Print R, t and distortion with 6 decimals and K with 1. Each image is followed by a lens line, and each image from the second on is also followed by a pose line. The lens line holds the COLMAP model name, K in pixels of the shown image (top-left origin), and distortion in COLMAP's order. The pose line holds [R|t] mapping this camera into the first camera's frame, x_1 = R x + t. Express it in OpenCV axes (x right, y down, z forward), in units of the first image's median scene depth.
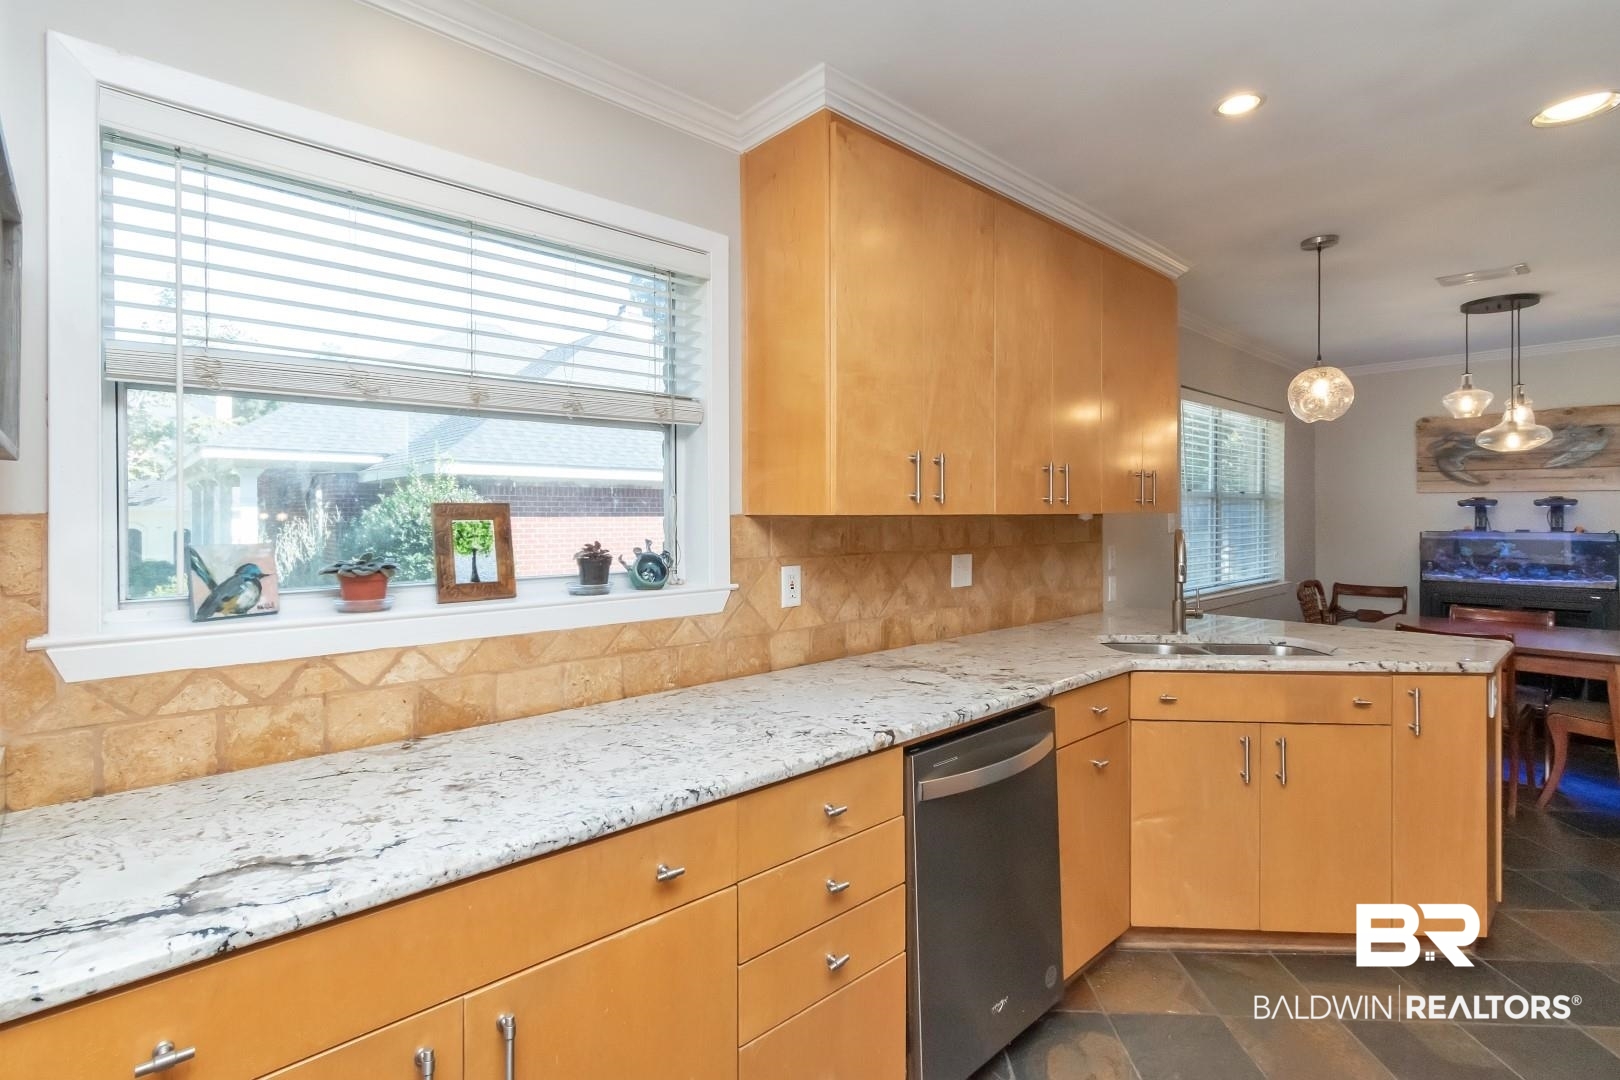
lens RADIAL K [[742.4, 0, 805.6], [0, 742.4, 531.1], [0, 0, 1]] dist [-0.005047, -0.001227]
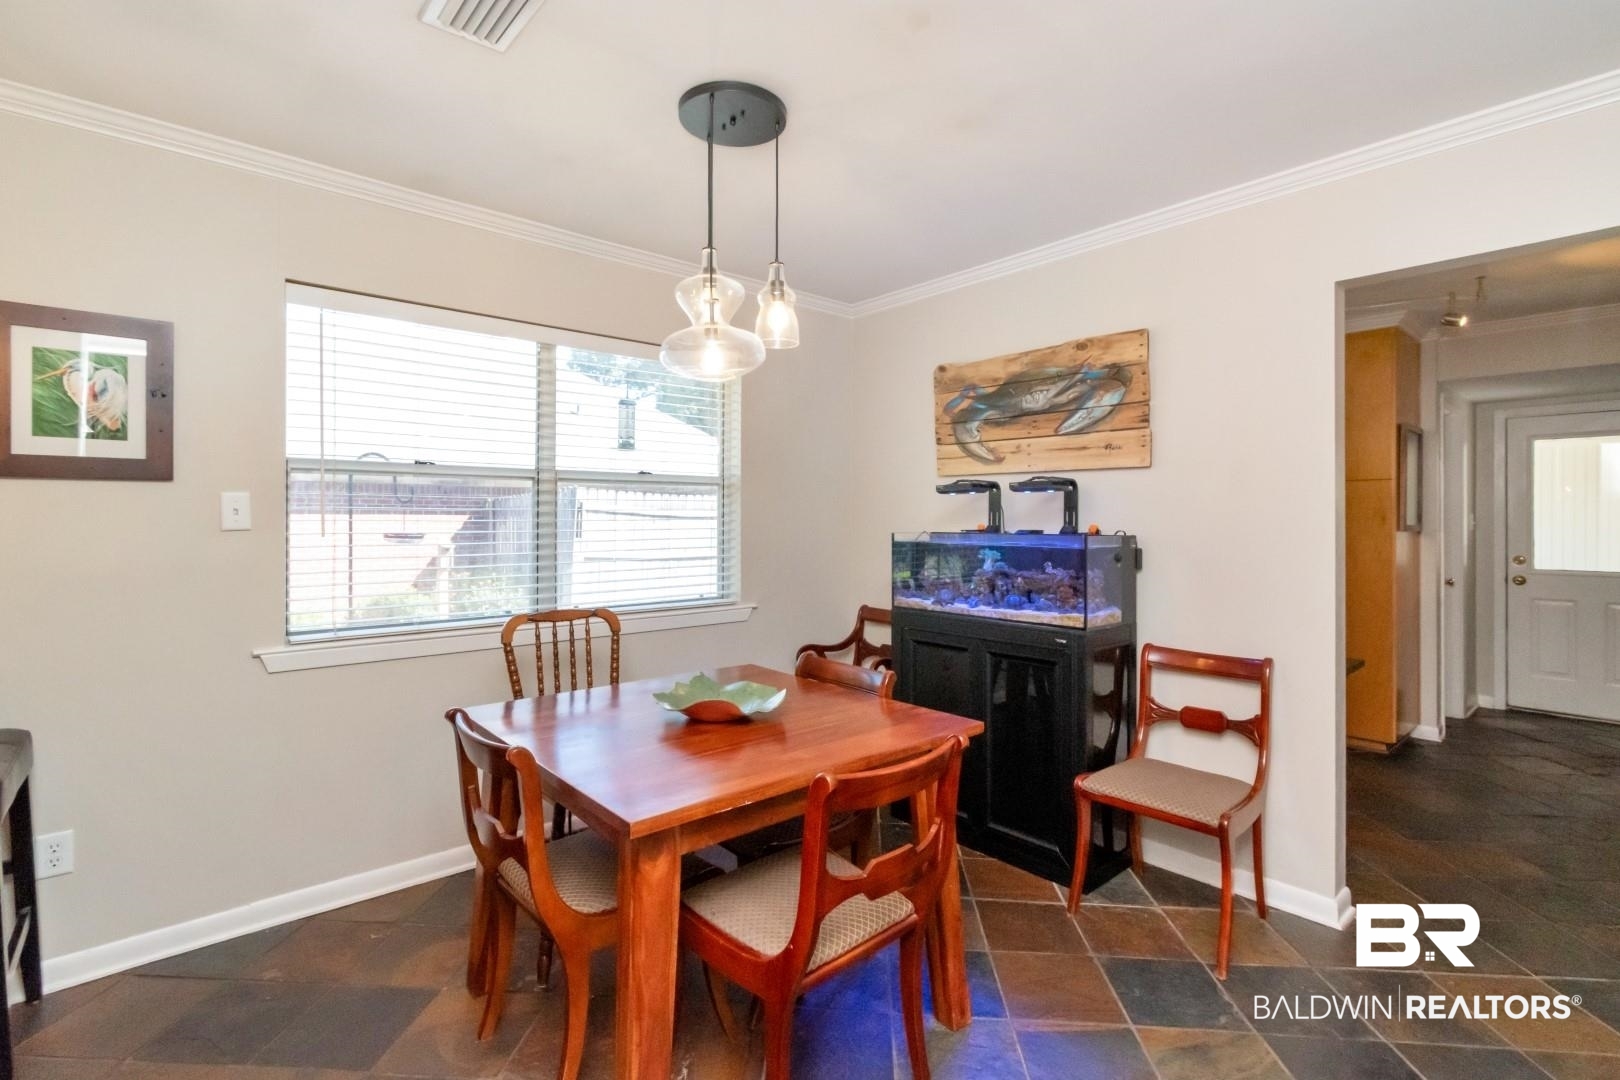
lens RADIAL K [[742.4, 0, 813.8], [0, 742.4, 533.7], [0, 0, 1]] dist [-0.005047, -0.001227]
pose [[0.999970, 0.000603, 0.007718, 0.748416], [-0.000595, 0.999999, -0.001087, 0.002217], [-0.007718, 0.001082, 0.999970, 0.336657]]
